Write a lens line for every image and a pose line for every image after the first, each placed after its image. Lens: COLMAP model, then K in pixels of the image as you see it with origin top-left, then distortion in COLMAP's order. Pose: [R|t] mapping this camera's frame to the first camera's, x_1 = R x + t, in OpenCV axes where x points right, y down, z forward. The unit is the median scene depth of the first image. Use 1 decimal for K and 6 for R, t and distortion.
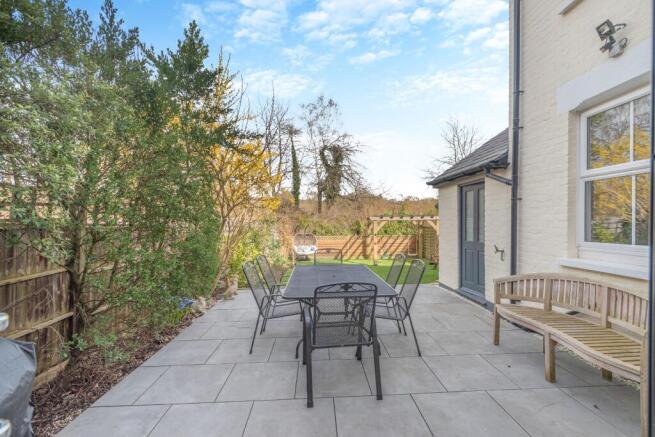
lens RADIAL K [[294.5, 0, 329.0], [0, 294.5, 220.0], [0, 0, 1]] dist [-0.004029, -0.000204]
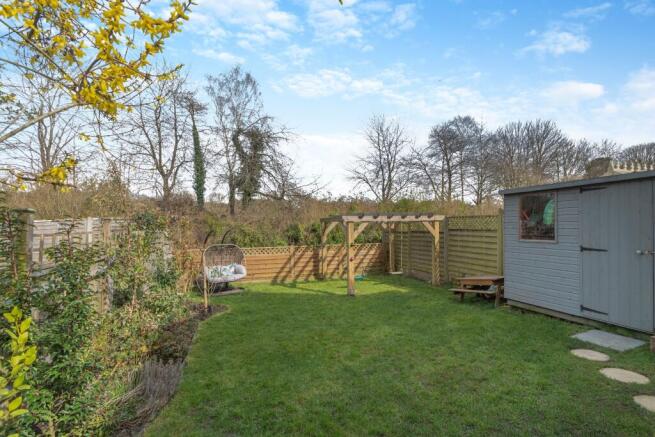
lens RADIAL K [[294.5, 0, 327.4], [0, 294.5, 222.7], [0, 0, 1]] dist [-0.004029, -0.000204]
pose [[0.951505, -0.002504, 0.307623, -0.032877], [0.005298, 0.999952, -0.008247, 0.003781], [-0.307588, 0.009477, 0.951473, 0.192180]]
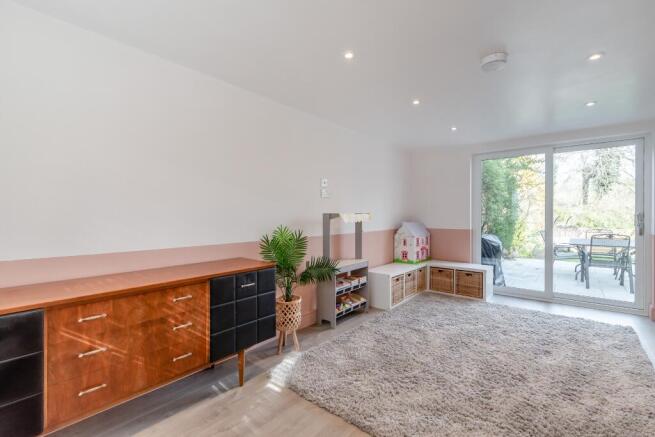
lens RADIAL K [[294.5, 0, 328.2], [0, 294.5, 216.2], [0, 0, 1]] dist [-0.004029, -0.000204]
pose [[0.732359, 0.005700, -0.680895, 0.001432], [-0.000360, 0.999968, 0.007983, 0.004298], [0.680919, -0.005601, 0.732337, -0.128645]]
